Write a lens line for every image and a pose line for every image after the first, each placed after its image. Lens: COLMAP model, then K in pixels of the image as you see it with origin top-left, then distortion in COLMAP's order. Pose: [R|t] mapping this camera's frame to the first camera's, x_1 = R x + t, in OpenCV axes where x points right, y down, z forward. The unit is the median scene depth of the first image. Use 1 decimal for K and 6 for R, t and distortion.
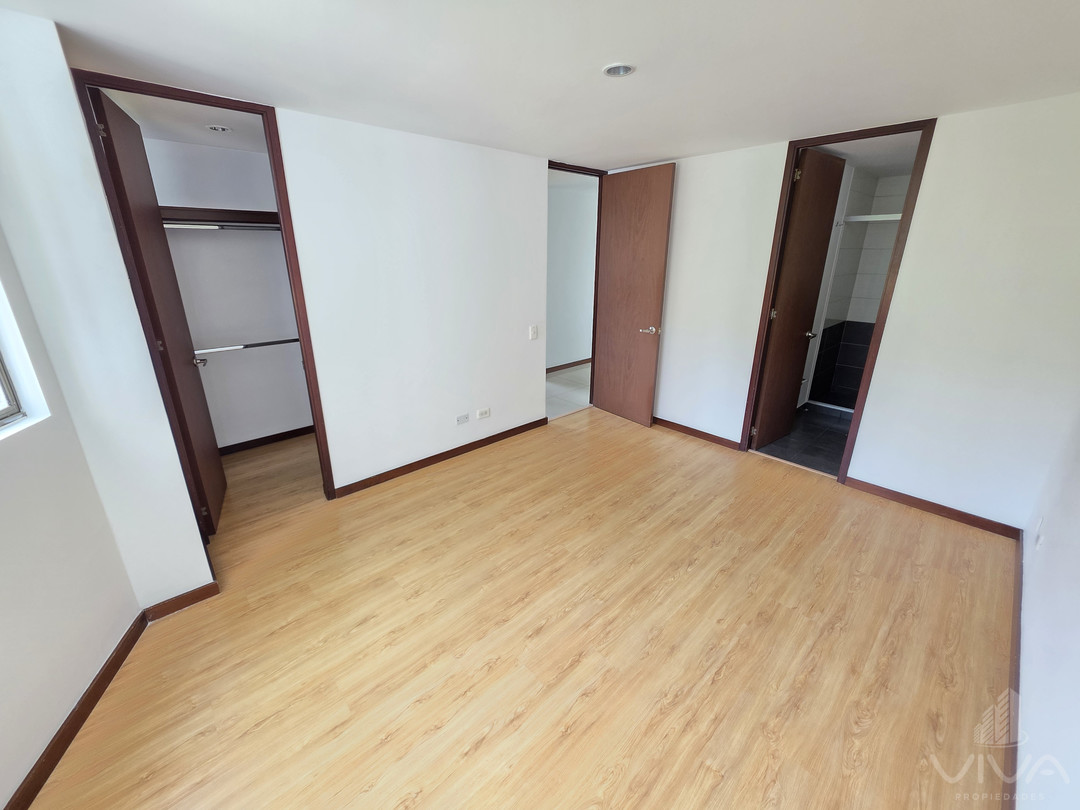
lens RADIAL K [[432.0, 0, 534.3], [0, 432.0, 400.3], [0, 0, 1]] dist [0.002904, -0.000001]
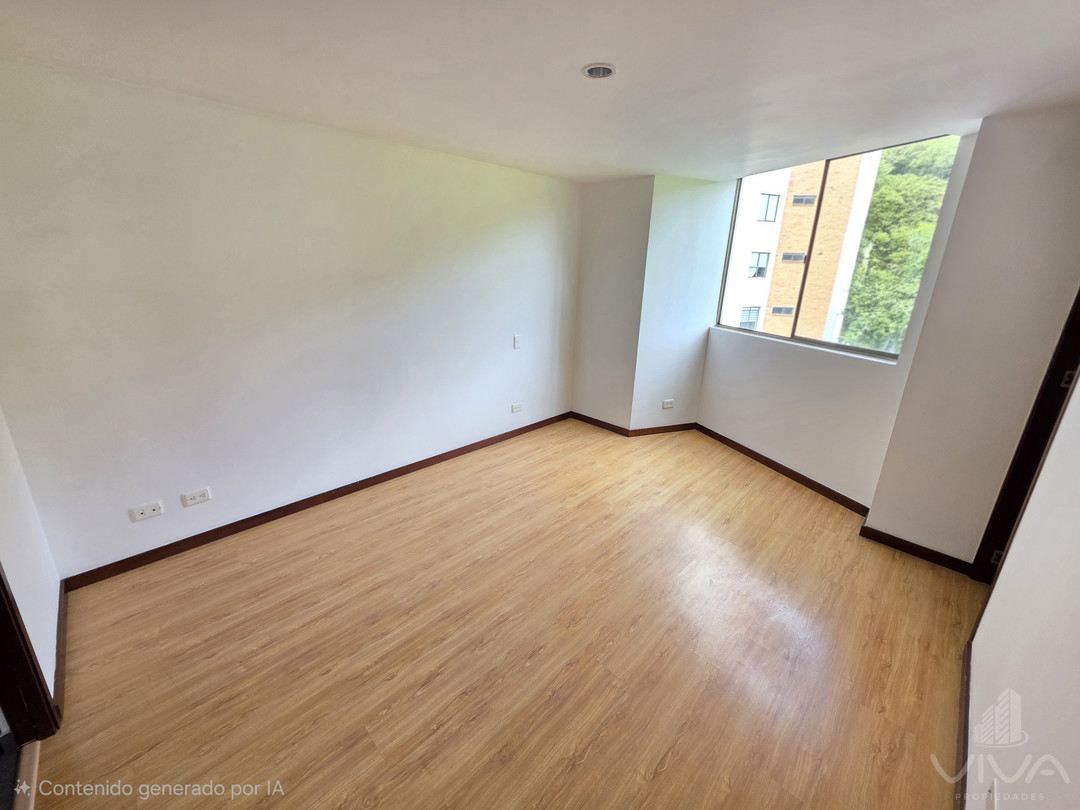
lens RADIAL K [[432.0, 0, 535.7], [0, 432.0, 400.2], [0, 0, 1]] dist [0.002904, -0.000001]
pose [[-0.998646, -0.011189, -0.050806, 0.299168], [-0.039473, 0.799101, 0.599899, -0.602513], [0.033887, 0.601092, -0.798461, 1.736946]]
